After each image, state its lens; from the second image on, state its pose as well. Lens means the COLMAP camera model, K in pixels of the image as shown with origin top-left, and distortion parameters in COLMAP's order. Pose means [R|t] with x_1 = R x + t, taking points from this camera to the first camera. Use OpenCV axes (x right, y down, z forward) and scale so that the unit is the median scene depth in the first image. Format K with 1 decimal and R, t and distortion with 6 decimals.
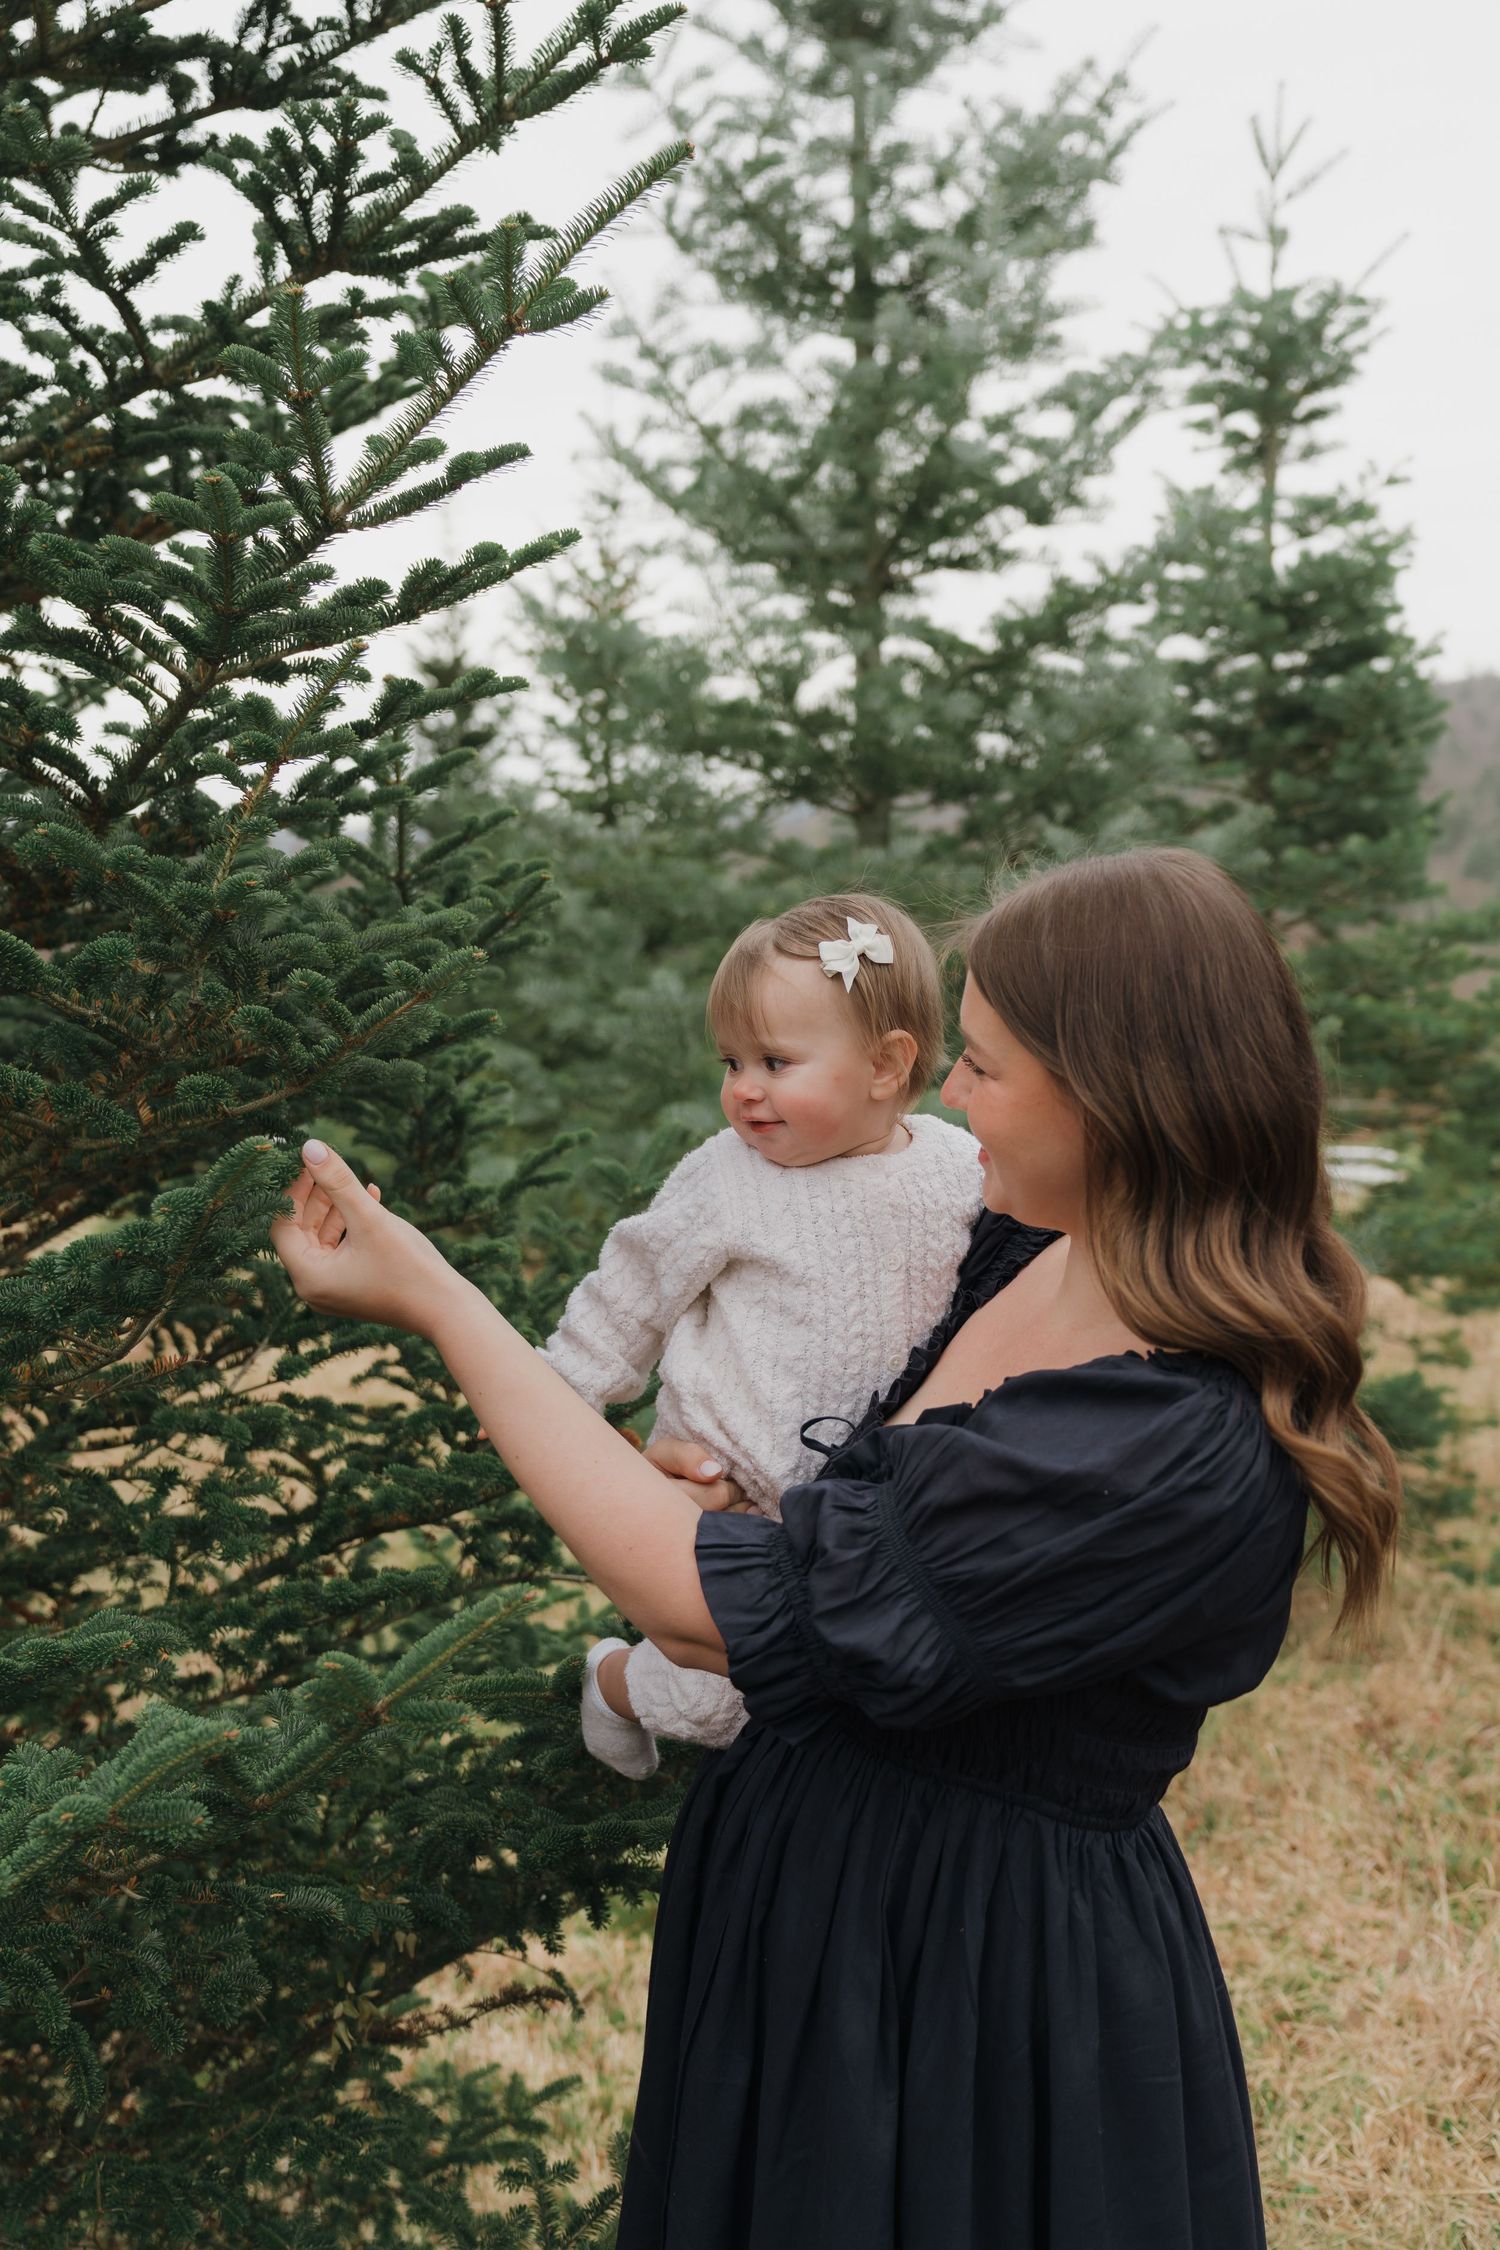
lens RADIAL K [[2243.4, 0, 761.1], [0, 2243.4, 1104.0], [0, 0, 1]] dist [0.018539, 0.000000]
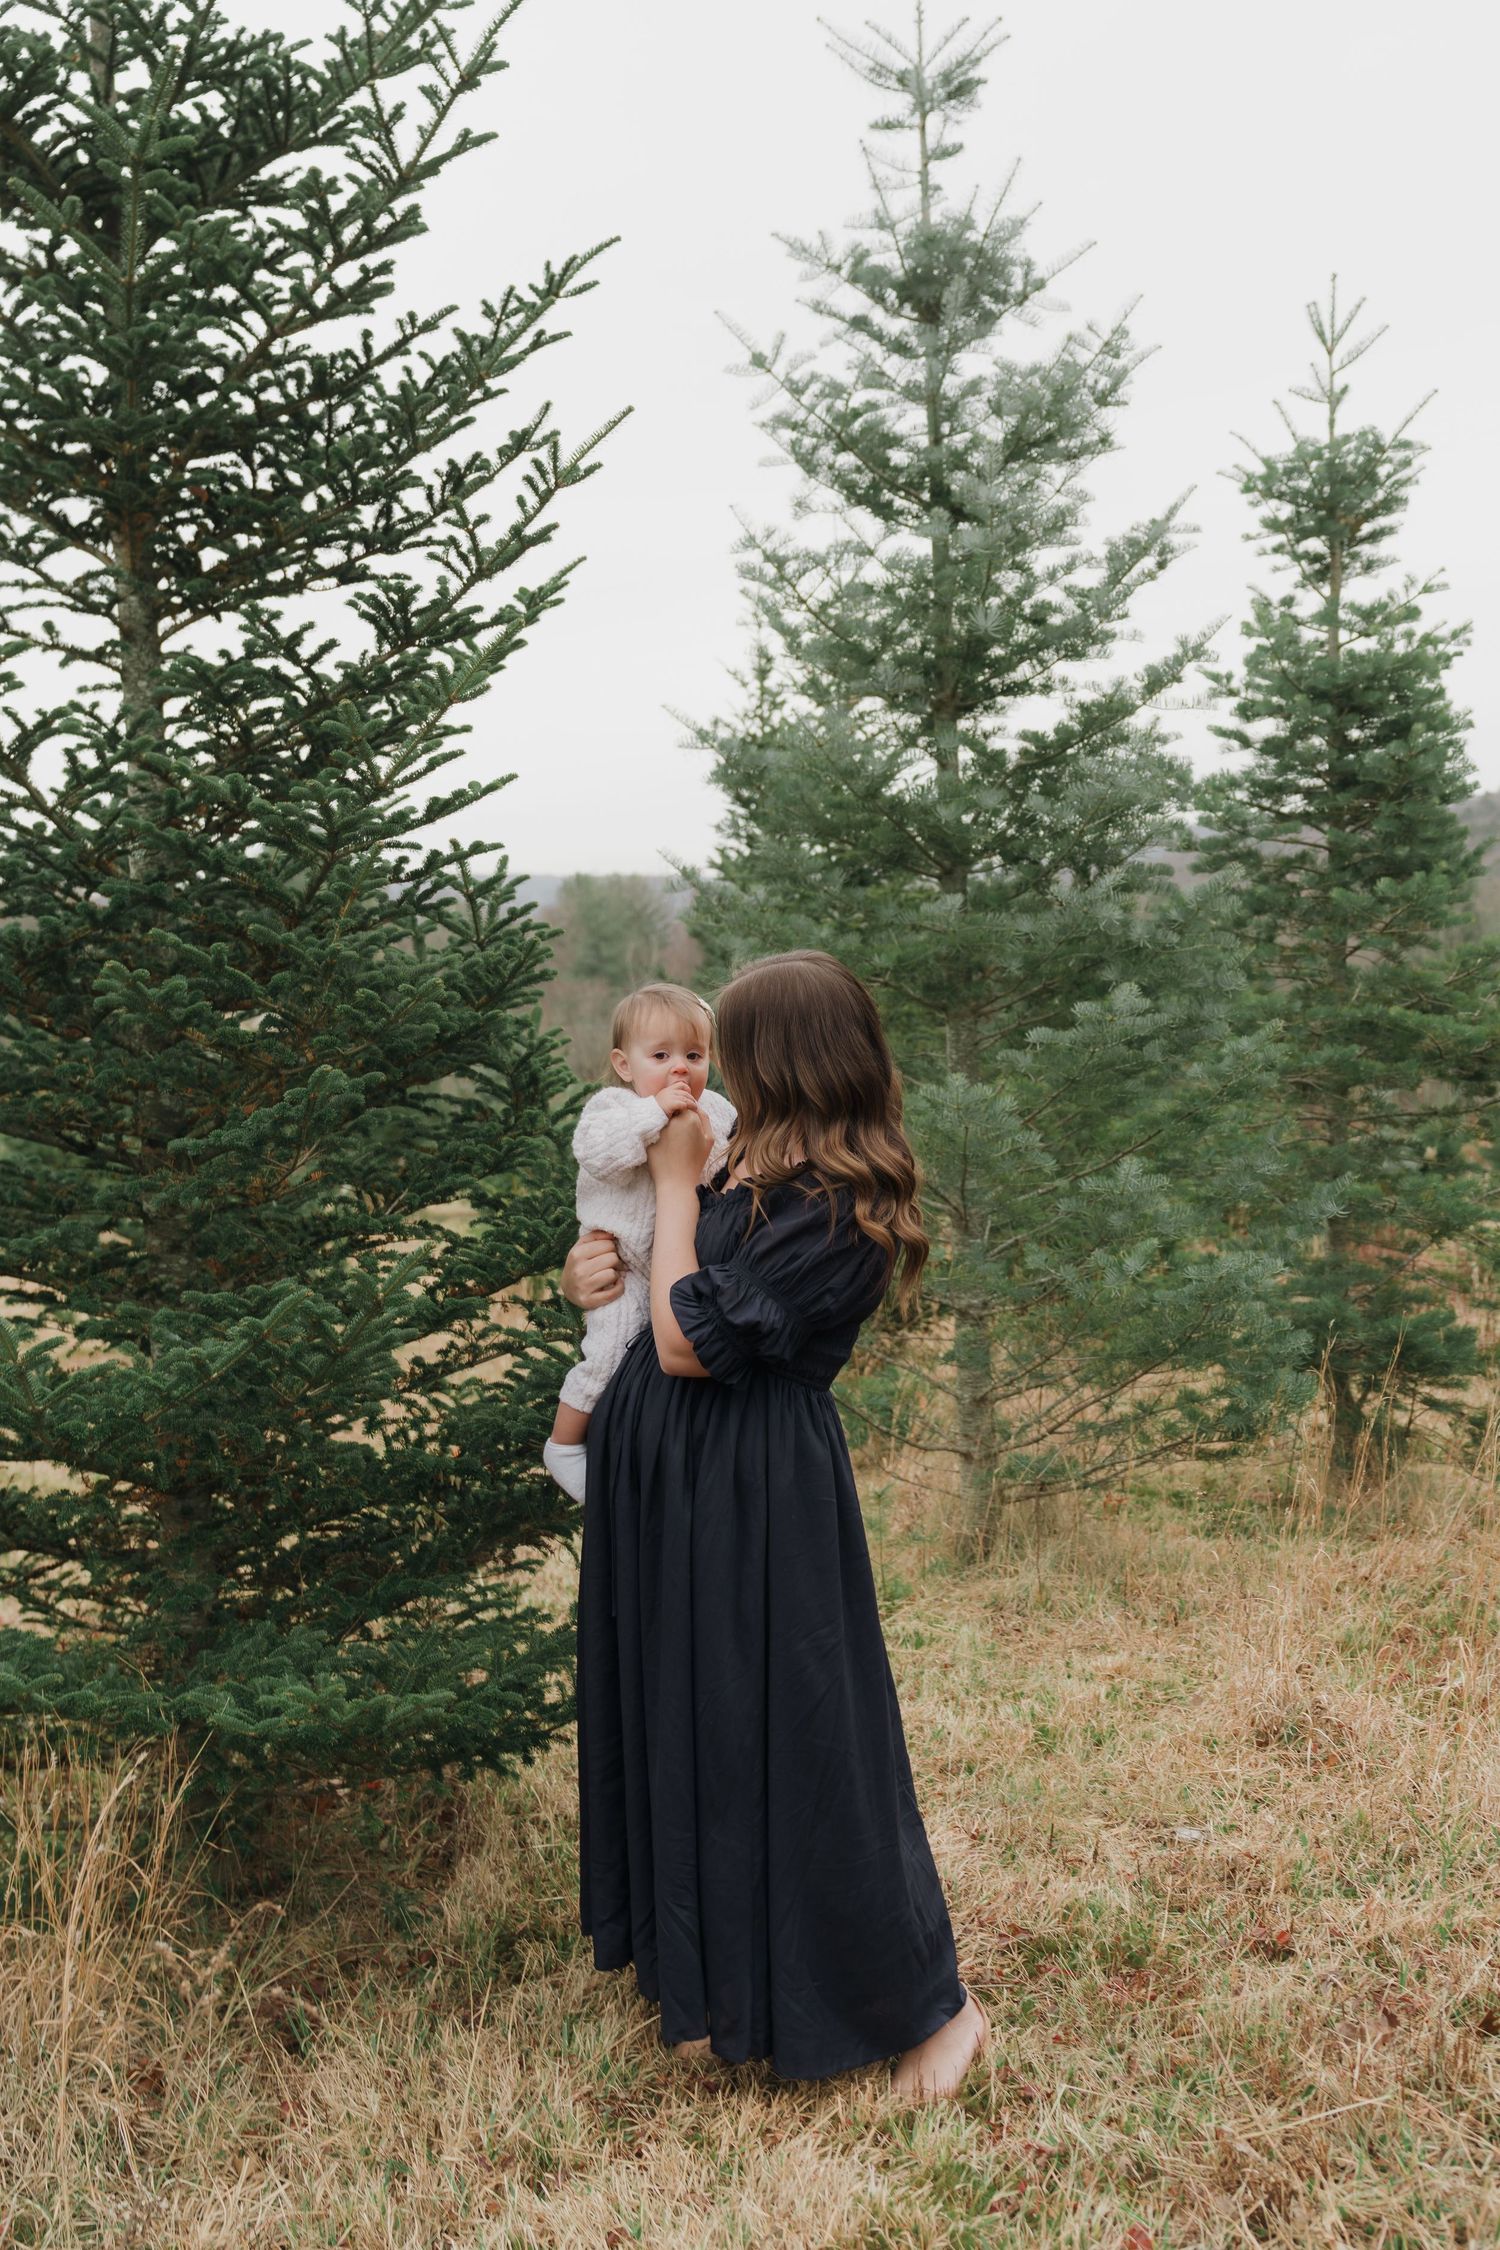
lens RADIAL K [[2173.2, 0, 744.6], [0, 2173.2, 1139.7], [0, 0, 1]] dist [-0.007700, 0.000000]
pose [[0.982639, -0.004779, -0.185466, 0.168630], [0.005499, 0.999979, 0.003371, 0.025119], [0.185446, -0.004333, 0.982645, -0.313910]]
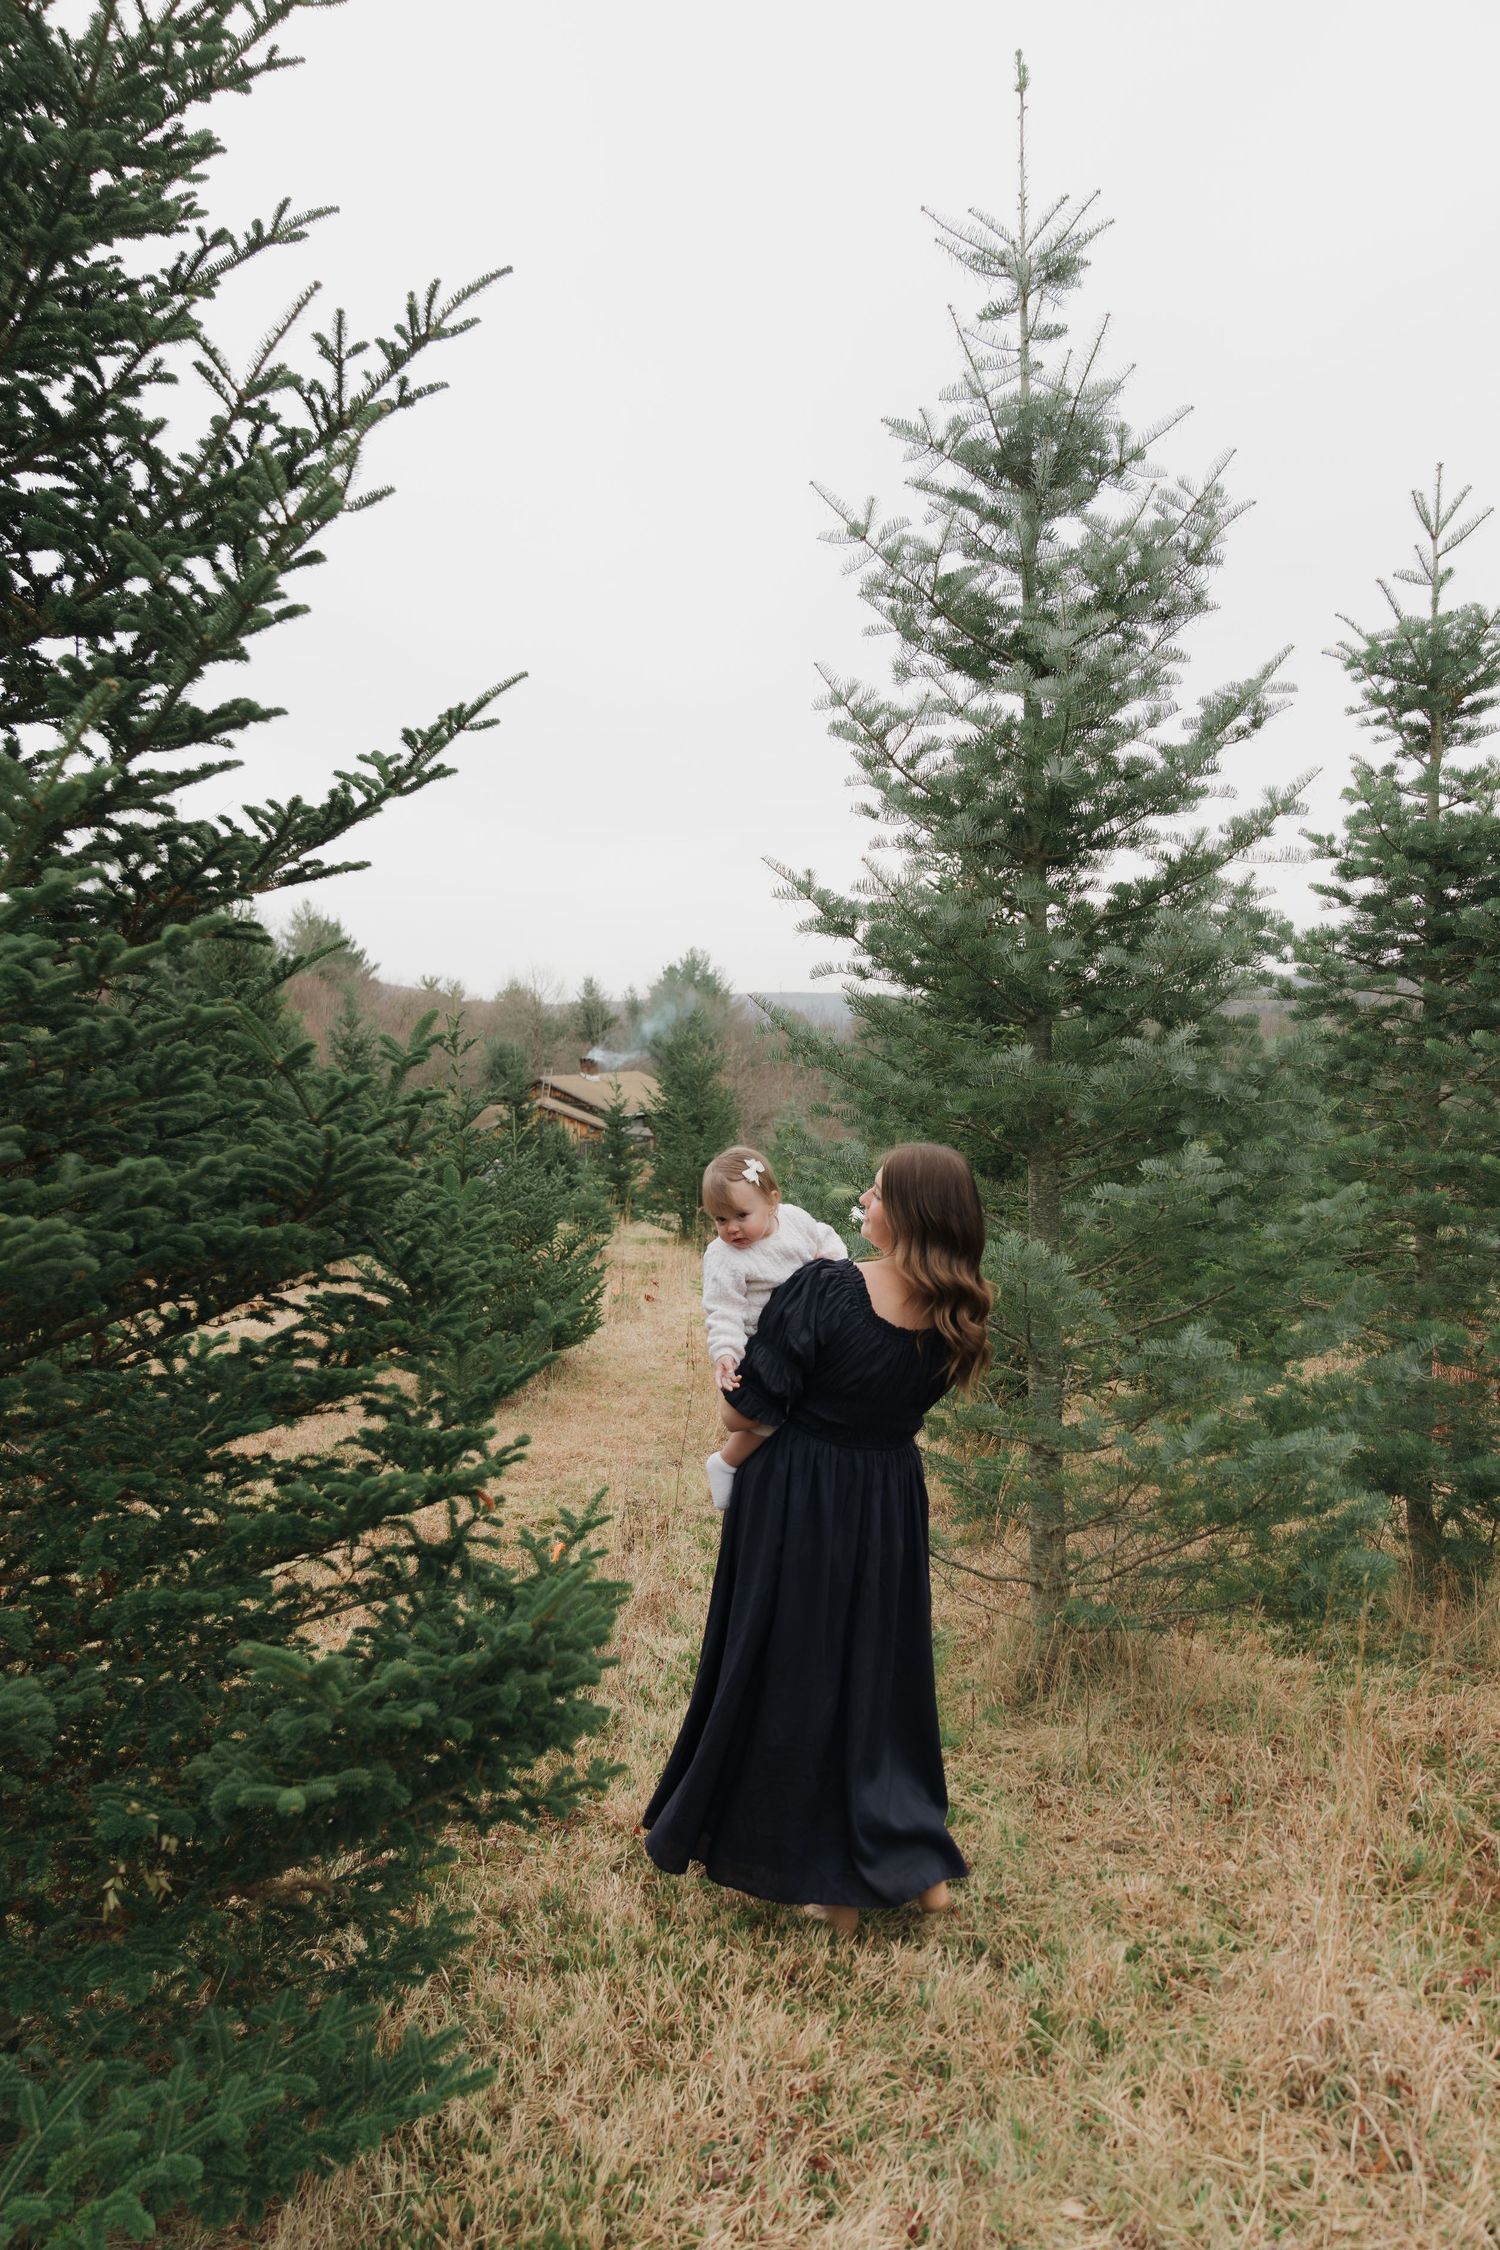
lens RADIAL K [[1504.2, 0, 743.5], [0, 1504.2, 1135.1], [0, 0, 1]] dist [-0.032682, 0.007125]
pose [[0.938059, 0.020851, -0.345846, 0.202571], [-0.030624, 0.999270, -0.022819, -0.032468], [0.345118, 0.031997, 0.938014, 0.060910]]
